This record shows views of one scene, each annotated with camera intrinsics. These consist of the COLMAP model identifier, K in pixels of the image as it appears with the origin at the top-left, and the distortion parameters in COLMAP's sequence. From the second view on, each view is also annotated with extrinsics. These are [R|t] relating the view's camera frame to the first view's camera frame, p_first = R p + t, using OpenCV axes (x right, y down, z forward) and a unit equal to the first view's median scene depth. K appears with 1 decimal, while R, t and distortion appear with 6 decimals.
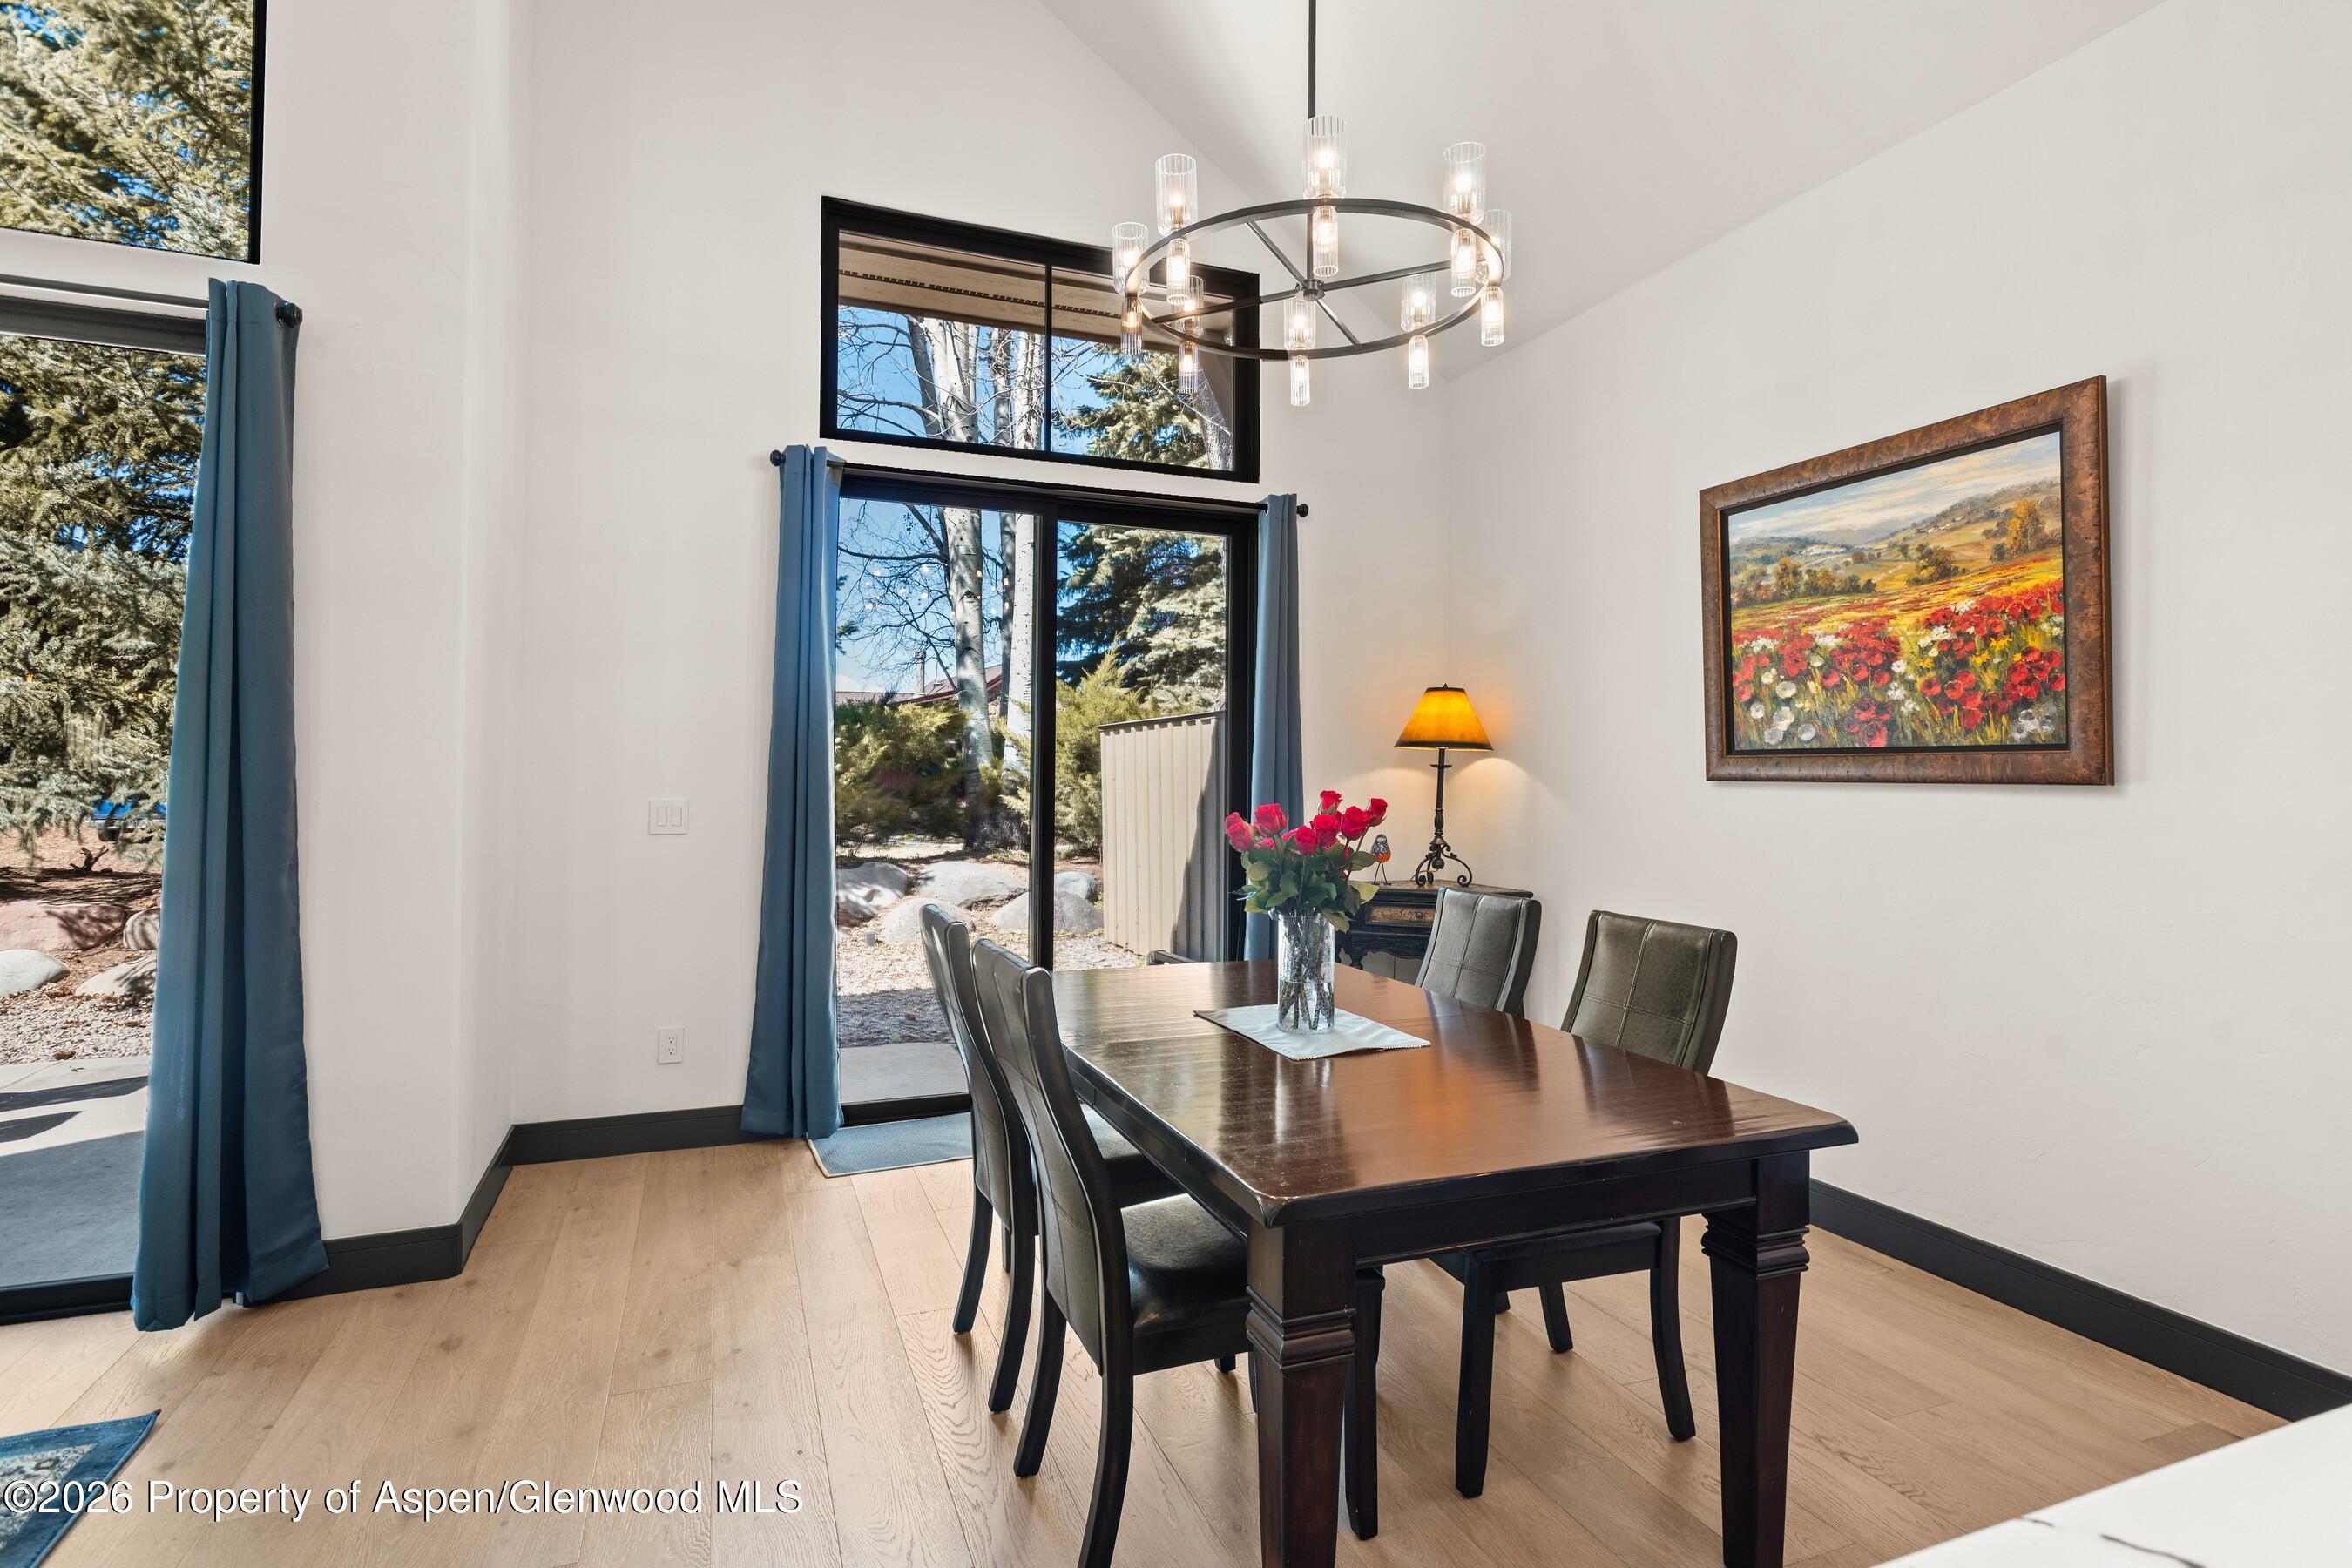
lens RADIAL K [[1175.3, 0, 1193.6], [0, 1175.3, 757.2], [0, 0, 1]] dist [-0.004769, 0.002520]
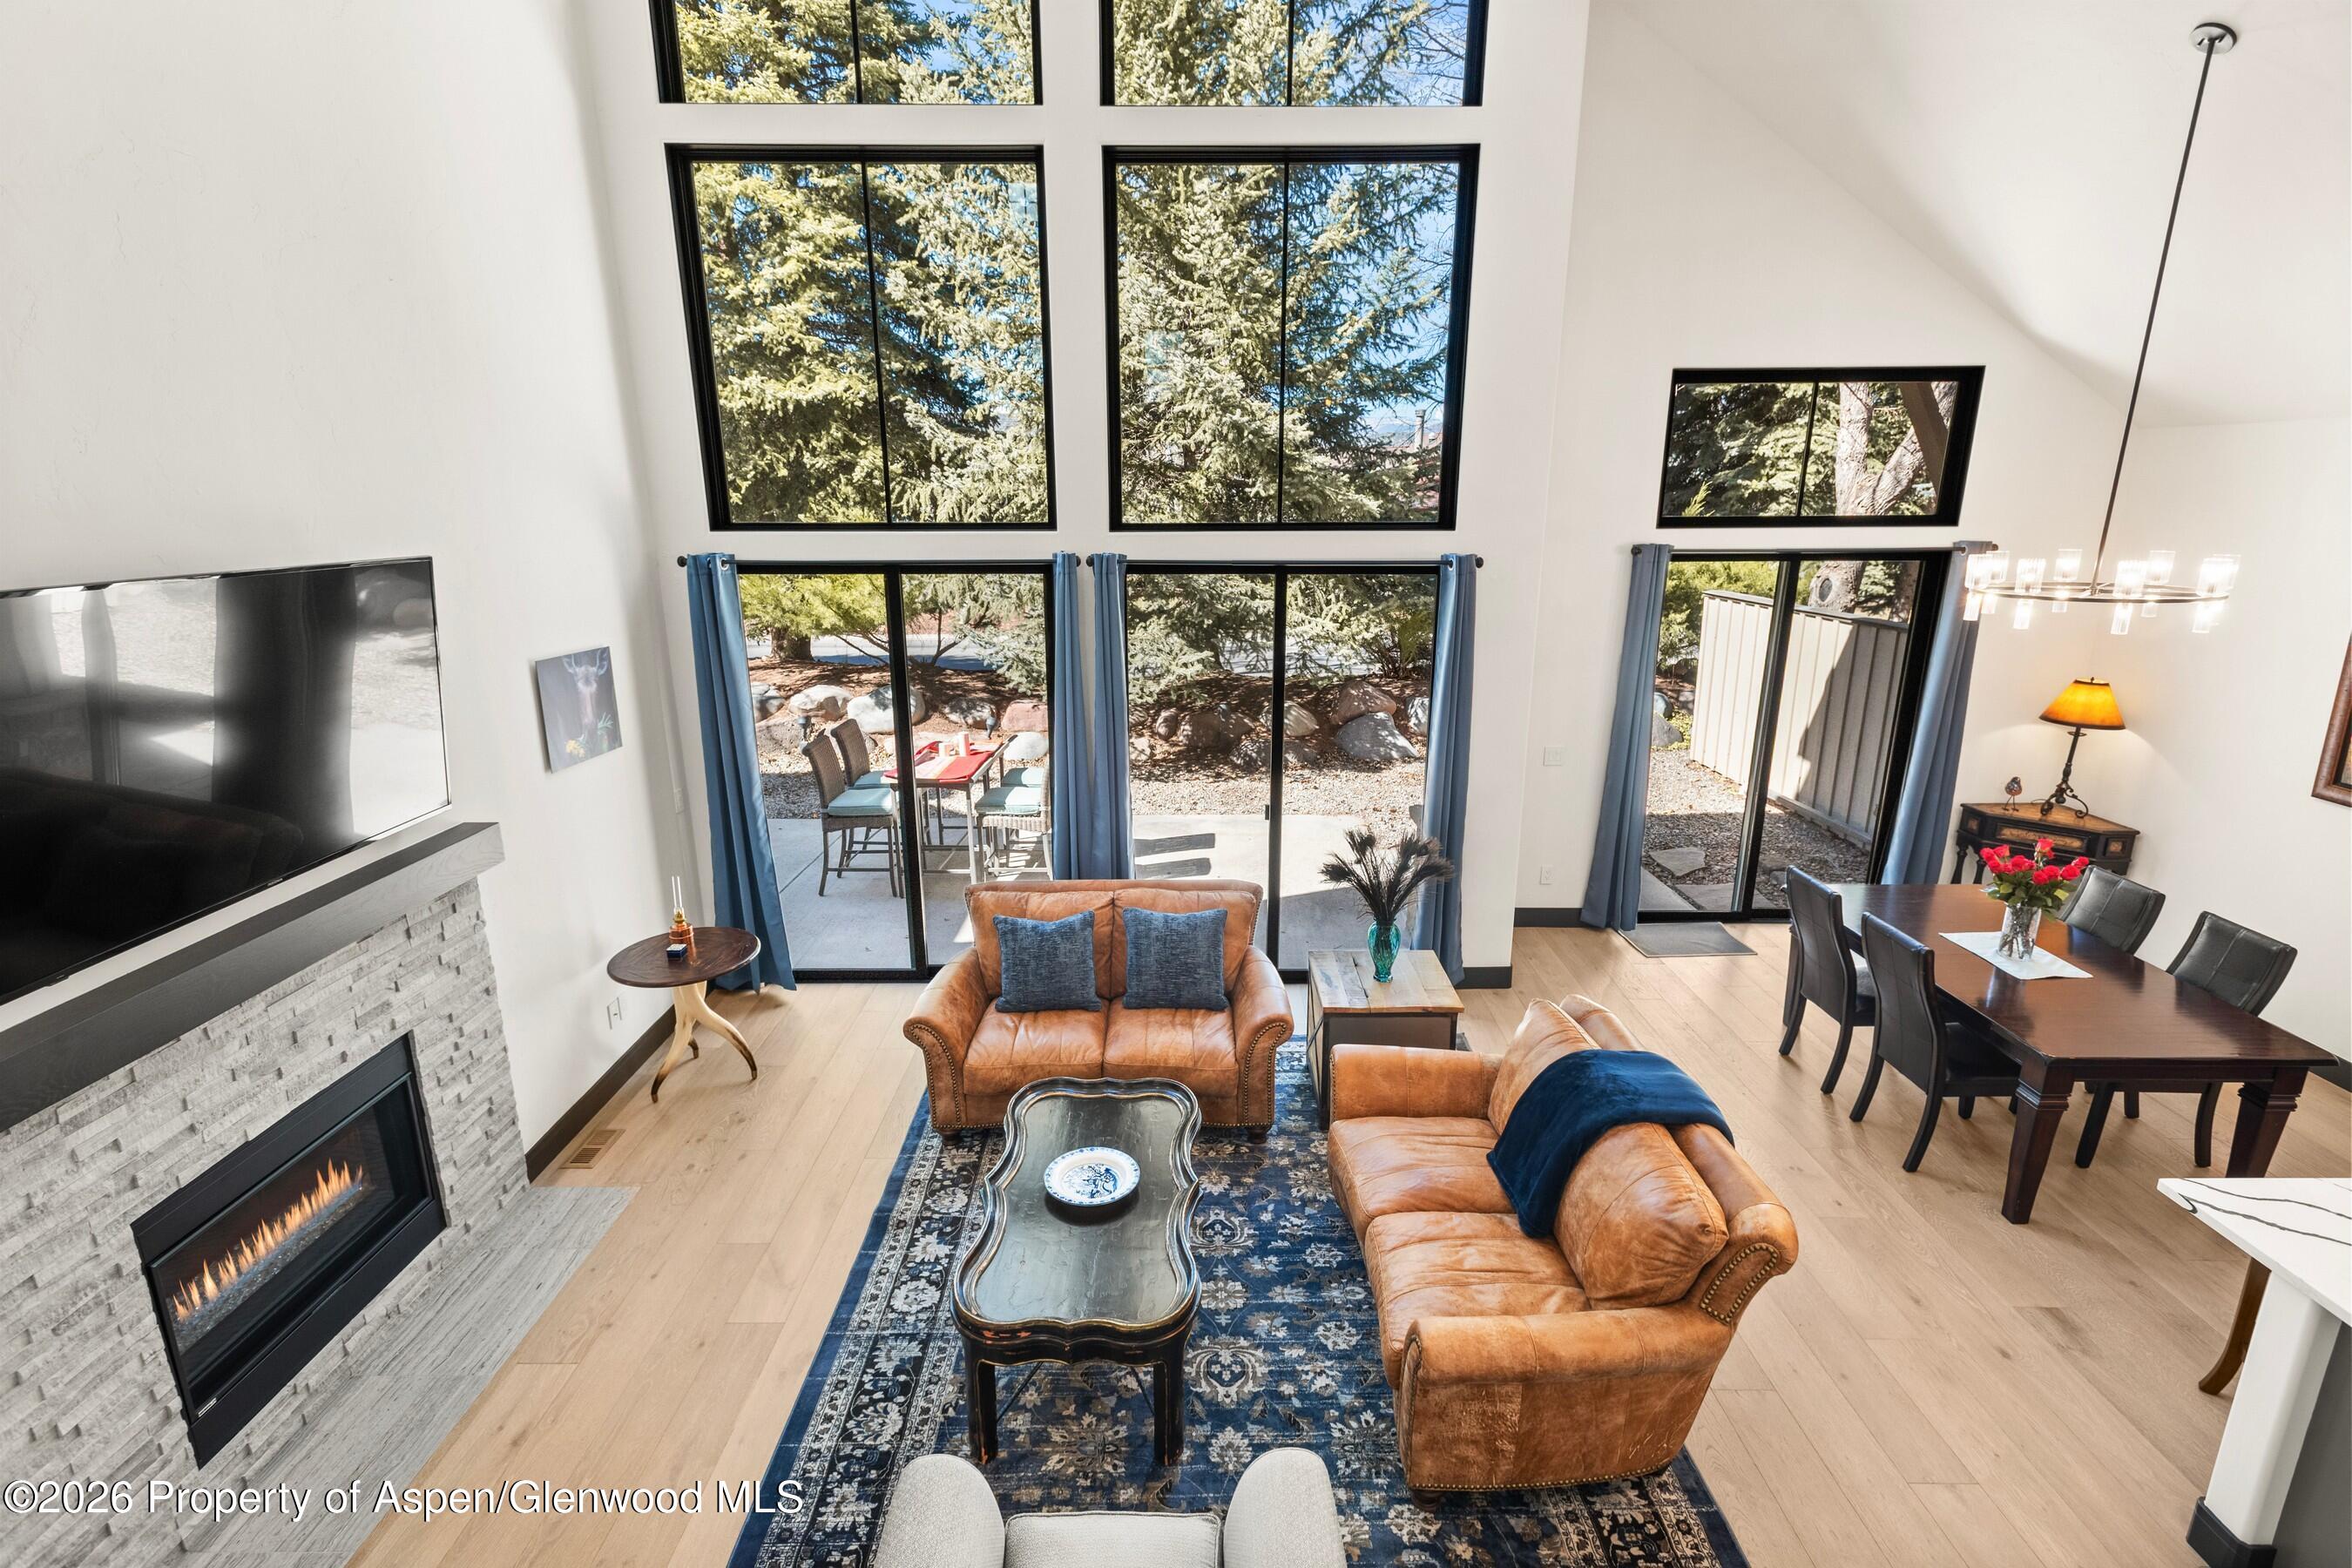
lens RADIAL K [[1111.4, 0, 1194.7], [0, 1111.4, 799.5], [0, 0, 1]] dist [0.017623, -0.004855]
pose [[0.930803, 0.092031, -0.353745, -0.424555], [0.013009, 0.958831, 0.283680, -0.451556], [0.365289, -0.268652, 0.891286, -0.892458]]
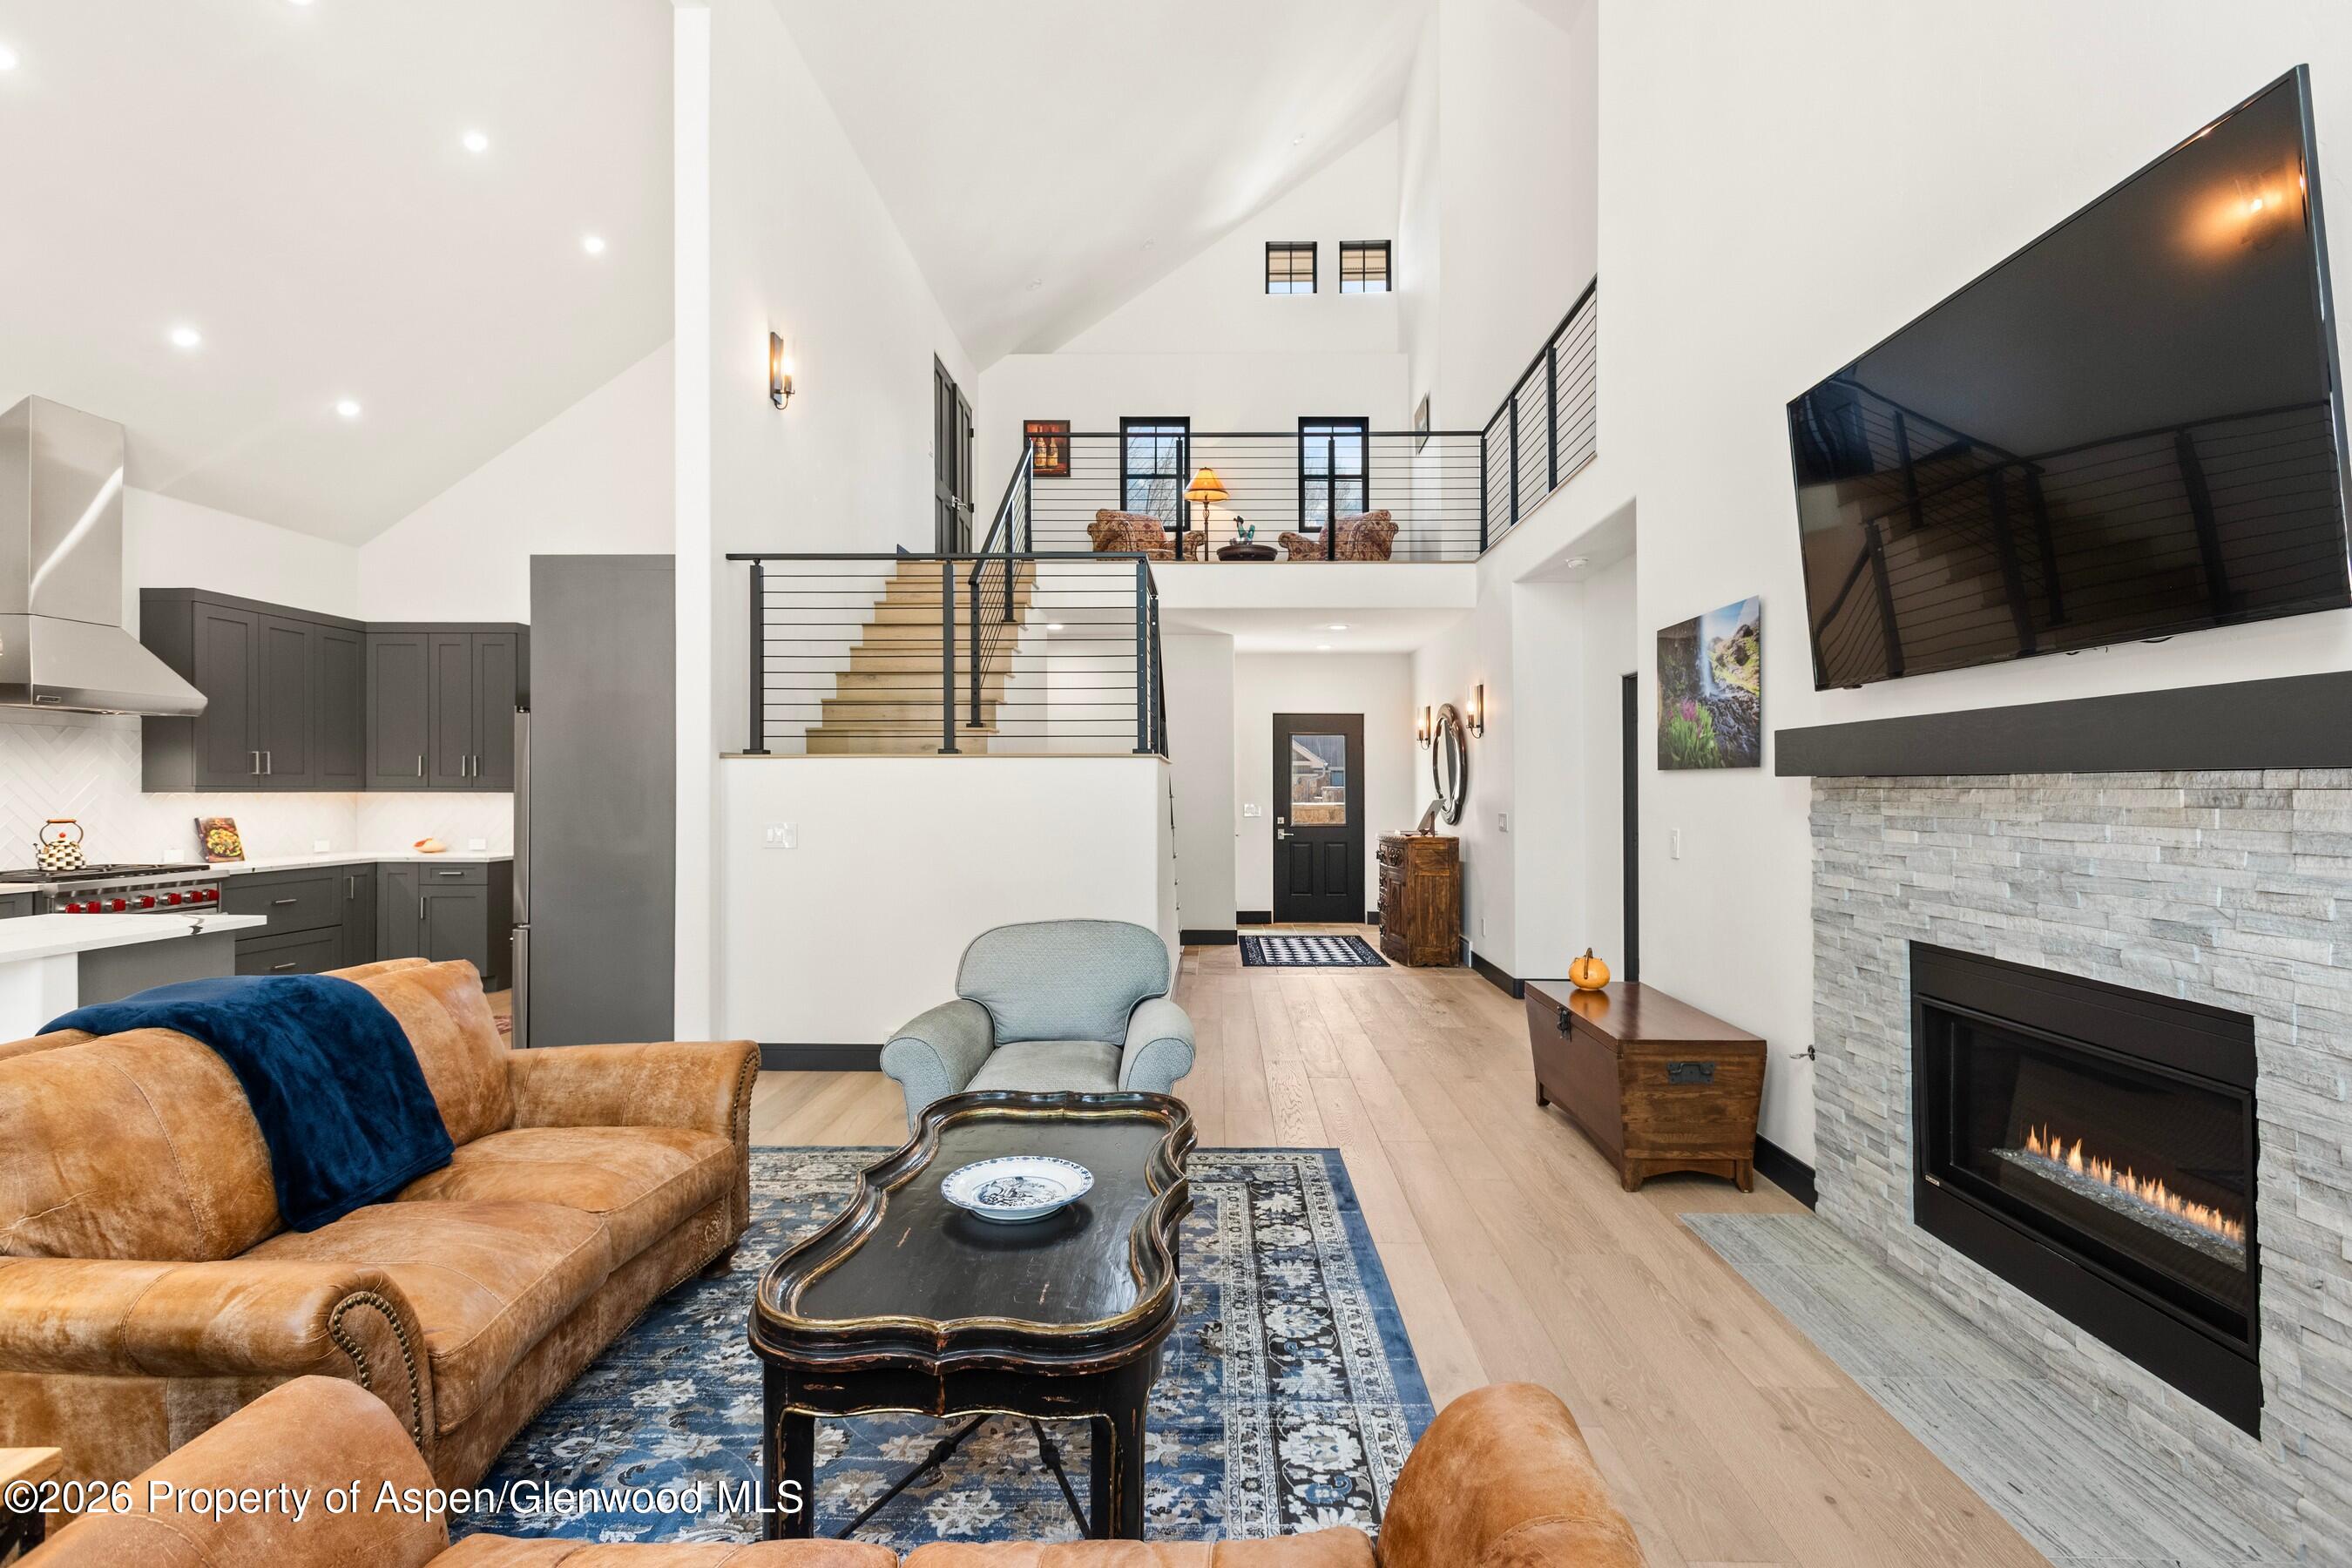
lens RADIAL K [[1111.4, 0, 1190.0], [0, 1111.4, 791.8], [0, 0, 1]] dist [0.017623, -0.004855]
pose [[-0.919764, -0.011799, 0.392295, -1.249083], [-0.016856, 0.999813, -0.009449, -0.023132], [-0.392110, -0.015303, -0.919791, 0.565235]]
